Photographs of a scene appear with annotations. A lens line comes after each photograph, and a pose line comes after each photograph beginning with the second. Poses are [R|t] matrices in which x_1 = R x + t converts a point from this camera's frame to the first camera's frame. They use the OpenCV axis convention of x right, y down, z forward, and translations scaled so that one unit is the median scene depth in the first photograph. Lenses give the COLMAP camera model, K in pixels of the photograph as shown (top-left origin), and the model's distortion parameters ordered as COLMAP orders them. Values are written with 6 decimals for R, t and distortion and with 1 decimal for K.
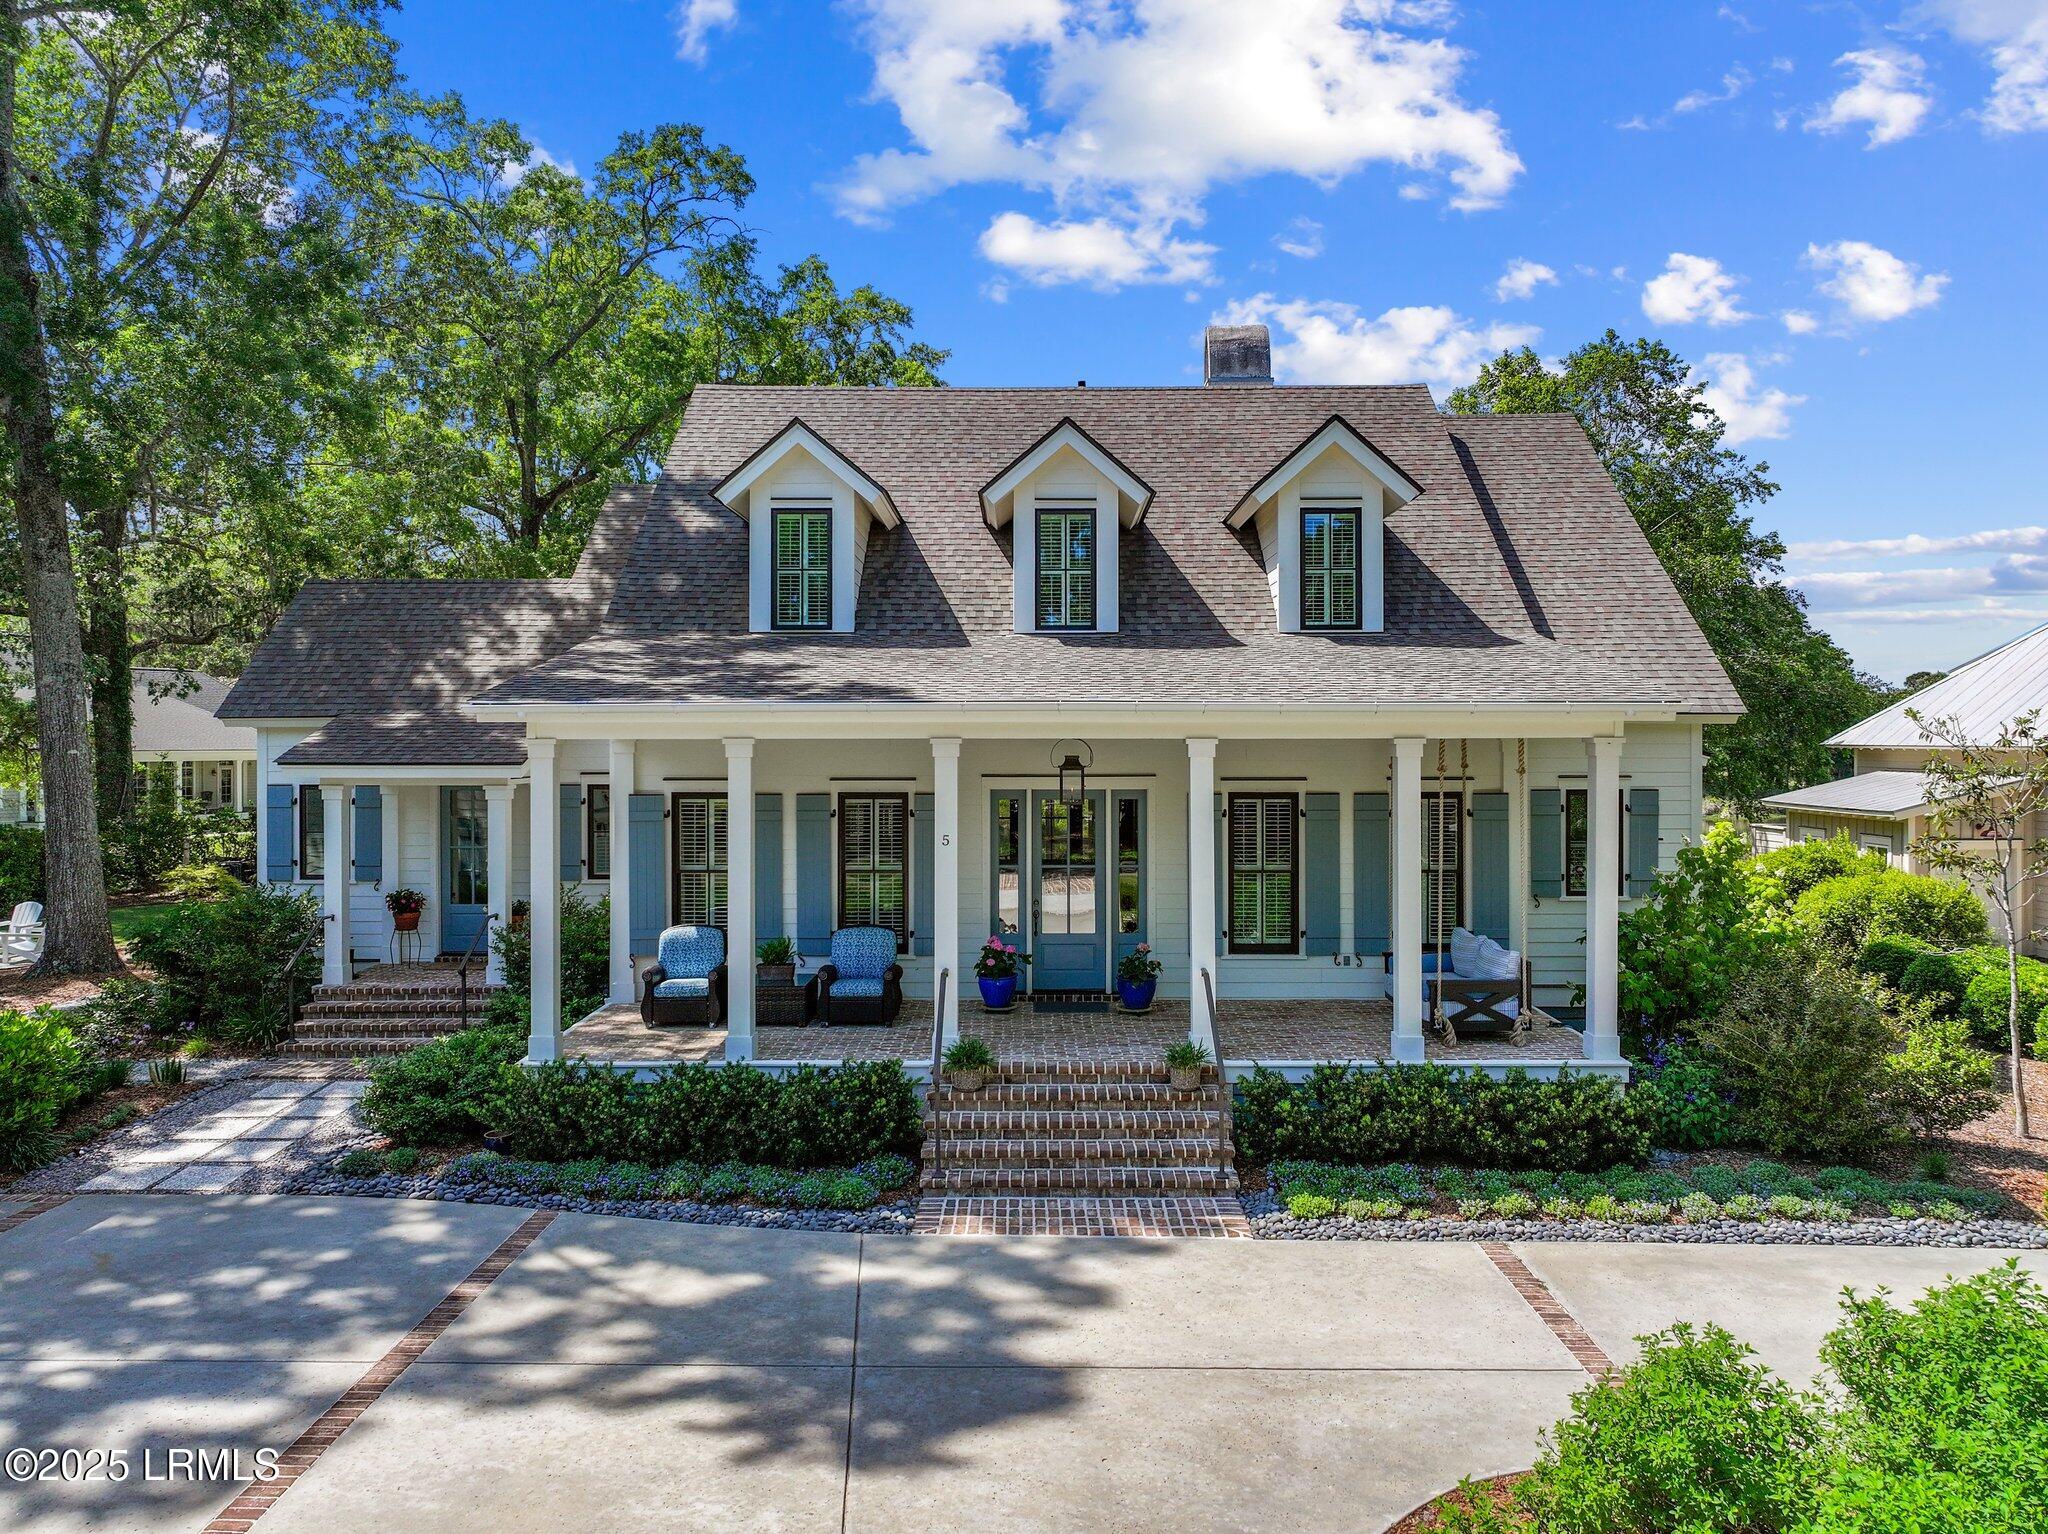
lens RADIAL K [[1450.2, 0, 1024.0], [0, 1450.2, 767.0], [0, 0, 1]] dist [0.006626, 0.001453]
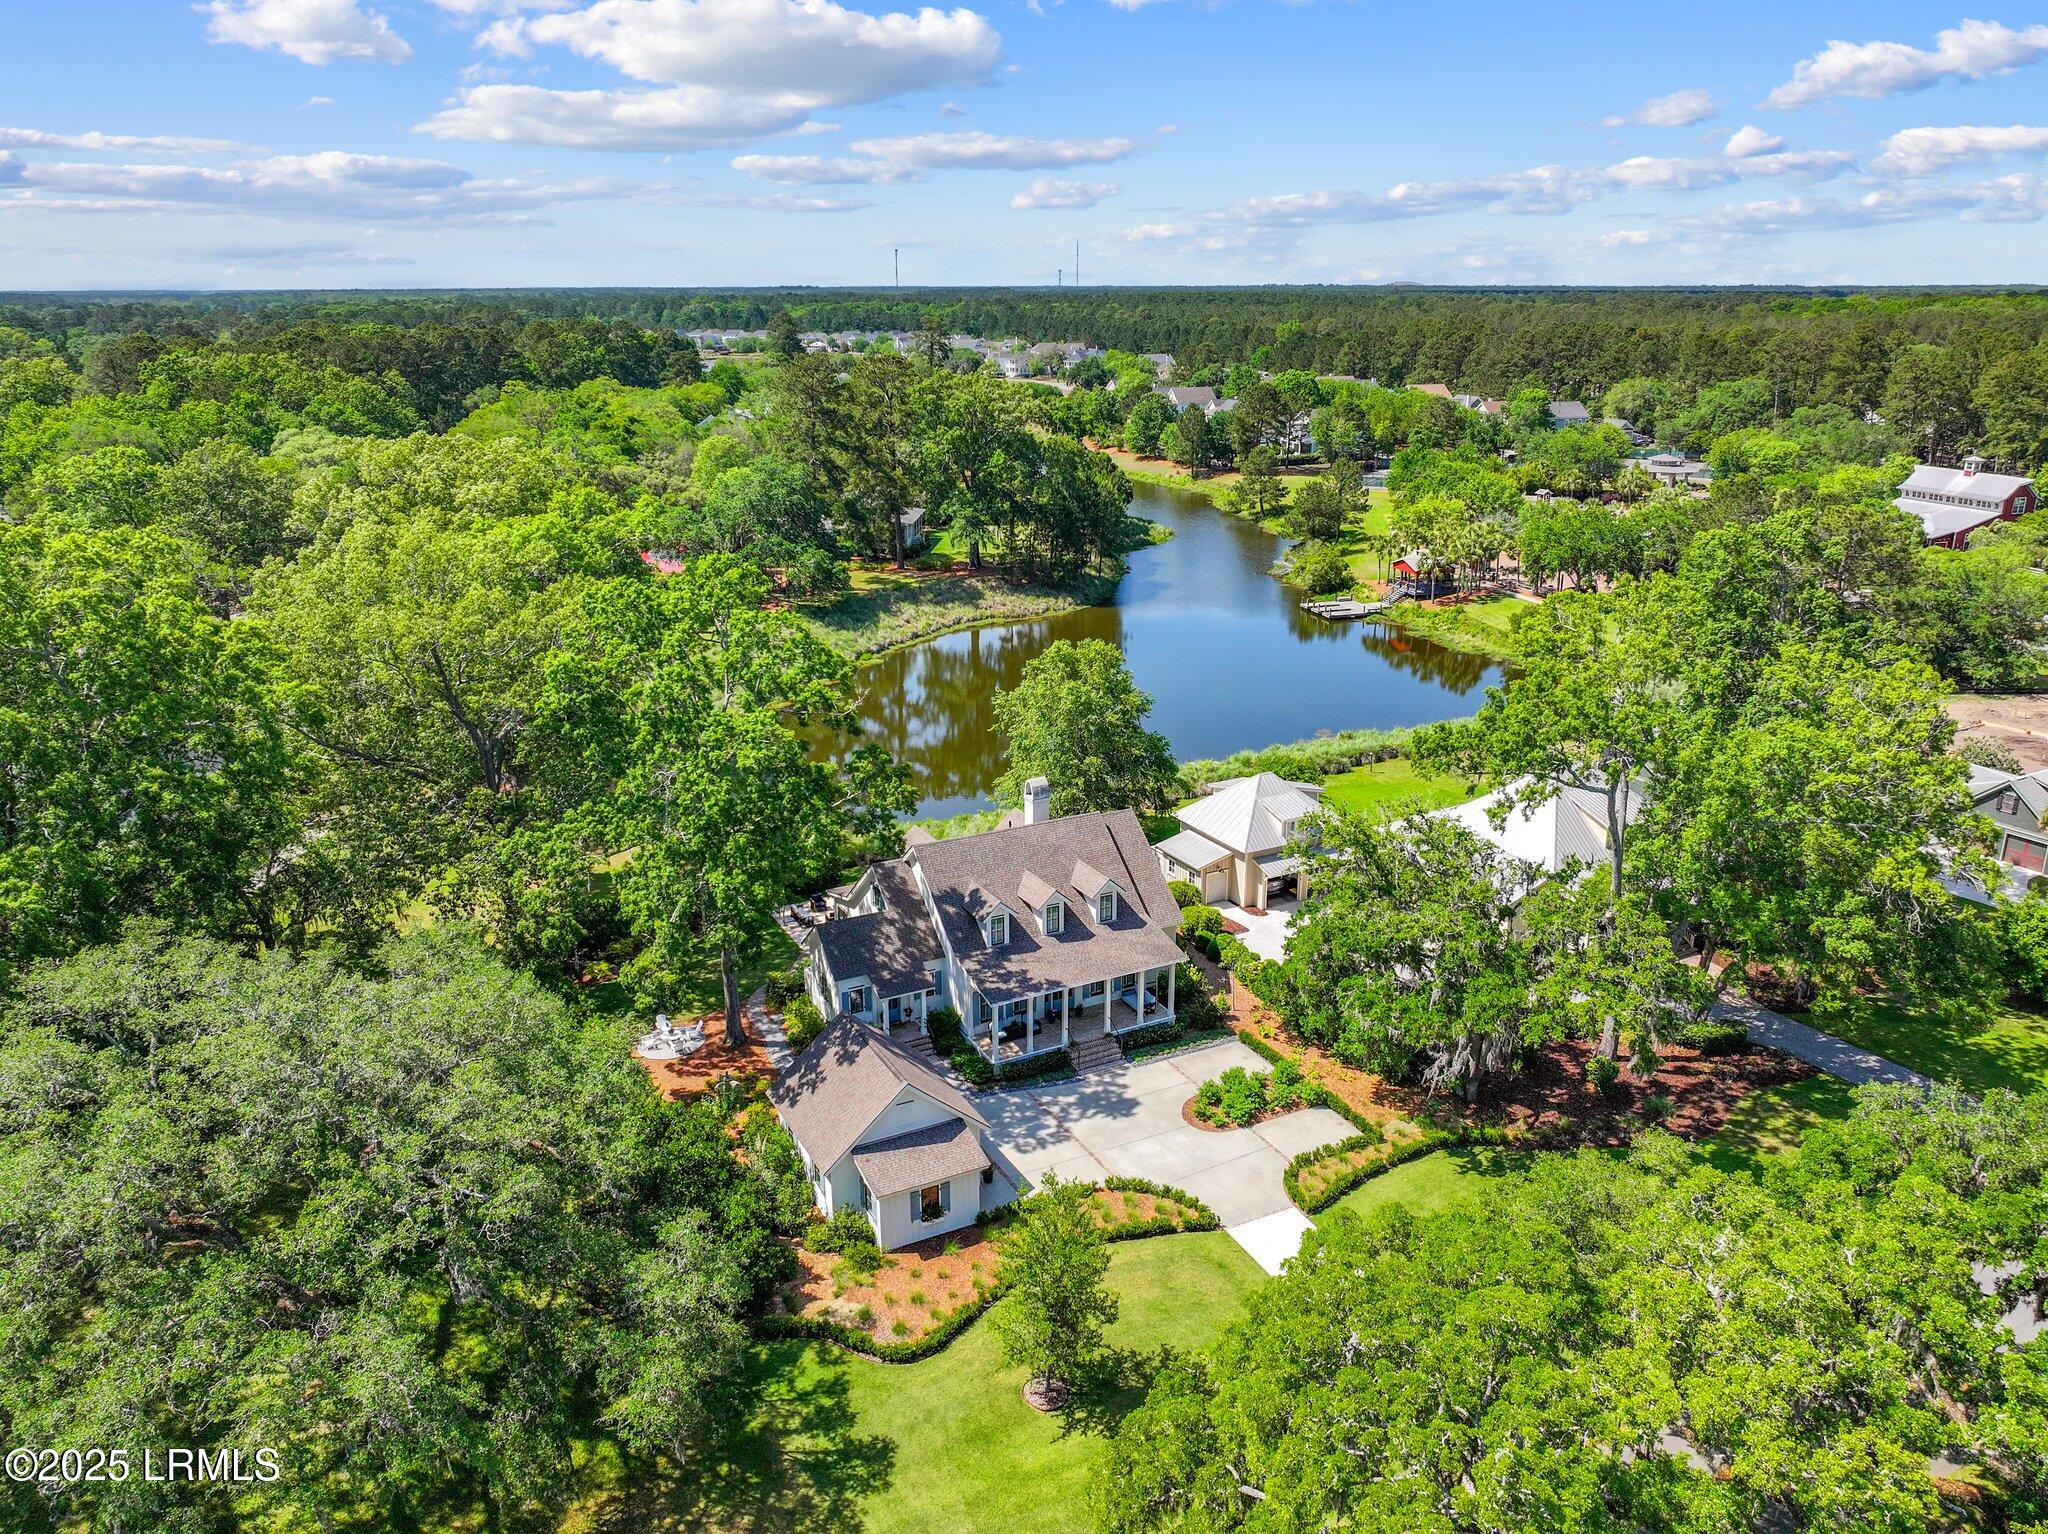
lens RADIAL K [[1495.4, 0, 1024.0], [0, 1495.4, 767.0], [0, 0, 1]] dist [-0.001092, 0.002367]
pose [[0.887168, -0.150335, 0.436271, -3.206997], [0.018789, 0.956427, 0.291368, -3.120433], [-0.461063, -0.250295, 0.851336, -4.383656]]
